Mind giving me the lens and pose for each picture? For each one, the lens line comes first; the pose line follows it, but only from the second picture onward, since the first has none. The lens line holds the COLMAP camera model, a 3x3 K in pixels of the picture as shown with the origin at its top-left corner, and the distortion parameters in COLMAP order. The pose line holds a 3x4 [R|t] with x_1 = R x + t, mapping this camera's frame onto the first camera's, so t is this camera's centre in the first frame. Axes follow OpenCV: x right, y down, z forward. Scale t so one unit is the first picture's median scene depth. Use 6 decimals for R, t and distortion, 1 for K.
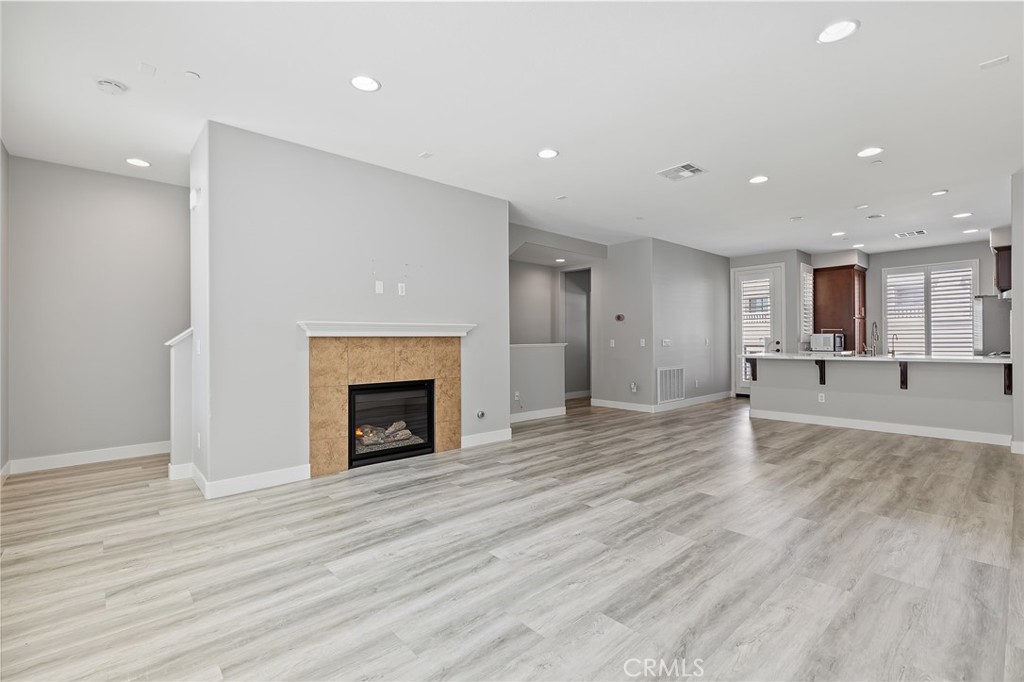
lens RADIAL K [[458.8, 0, 512.0], [0, 458.8, 341.0], [0, 0, 1]] dist [0.010577, -0.000291]
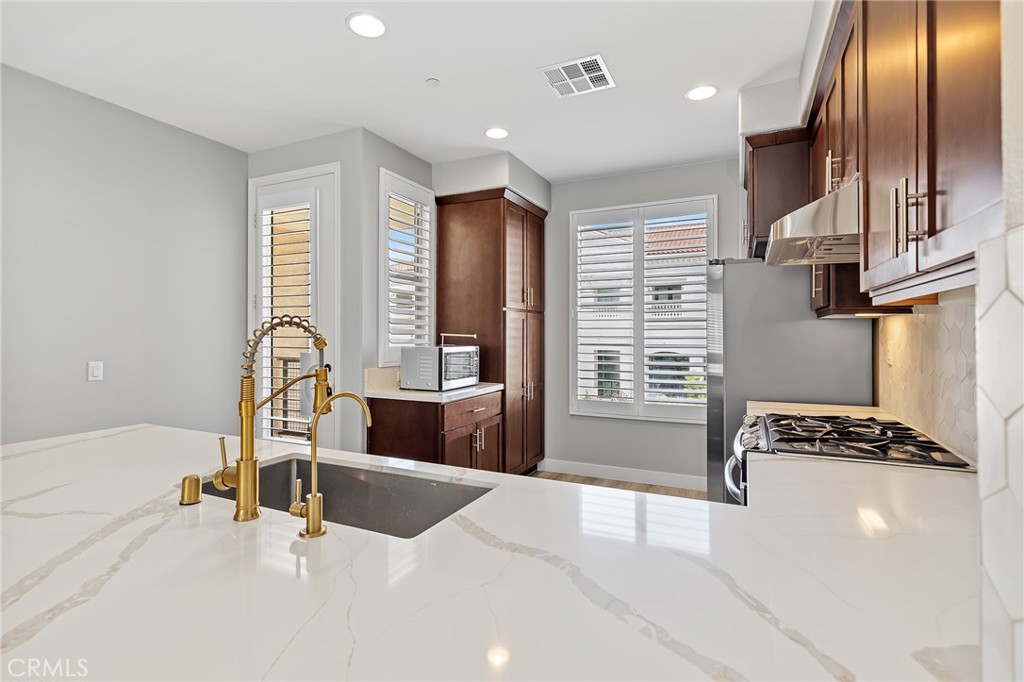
lens RADIAL K [[487.4, 0, 508.5], [0, 487.4, 337.5], [0, 0, 1]] dist [0.001124, 0.000057]
pose [[0.926342, 0.002519, 0.376675, 1.031508], [-0.002270, 0.999997, -0.001105, -0.040823], [-0.376677, 0.000169, 0.926345, 1.026557]]
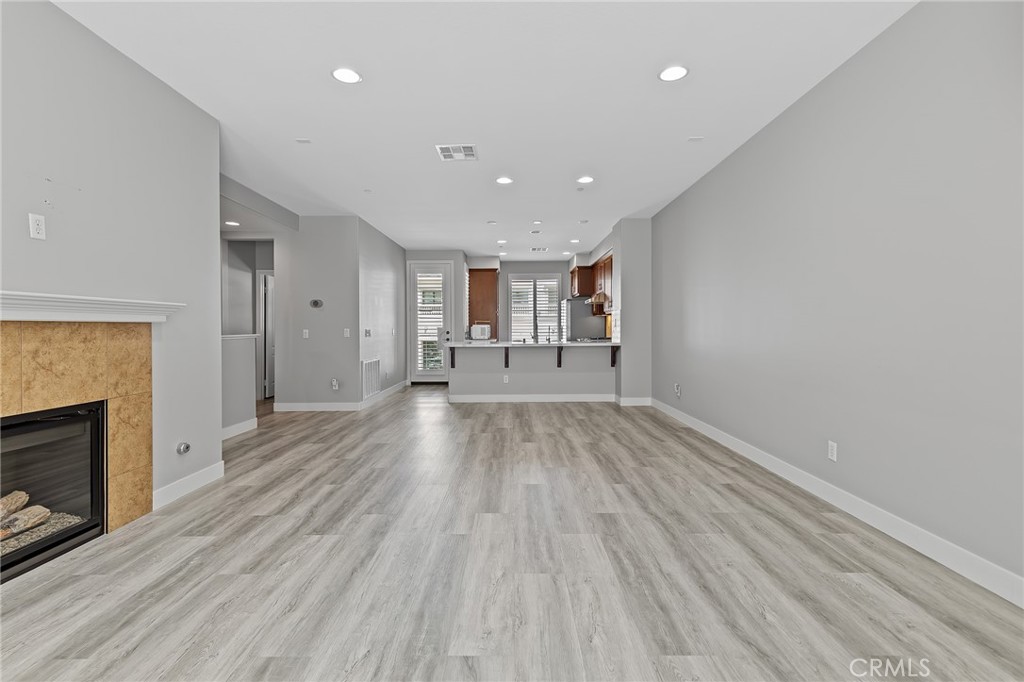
lens RADIAL K [[462.2, 0, 511.1], [0, 462.2, 331.5], [0, 0, 1]] dist [0.010065, -0.000399]
pose [[0.673712, -0.000956, 0.738994, -0.254323], [0.000899, 0.999999, 0.000474, 0.001688], [-0.738994, 0.000345, 0.673712, 0.264613]]
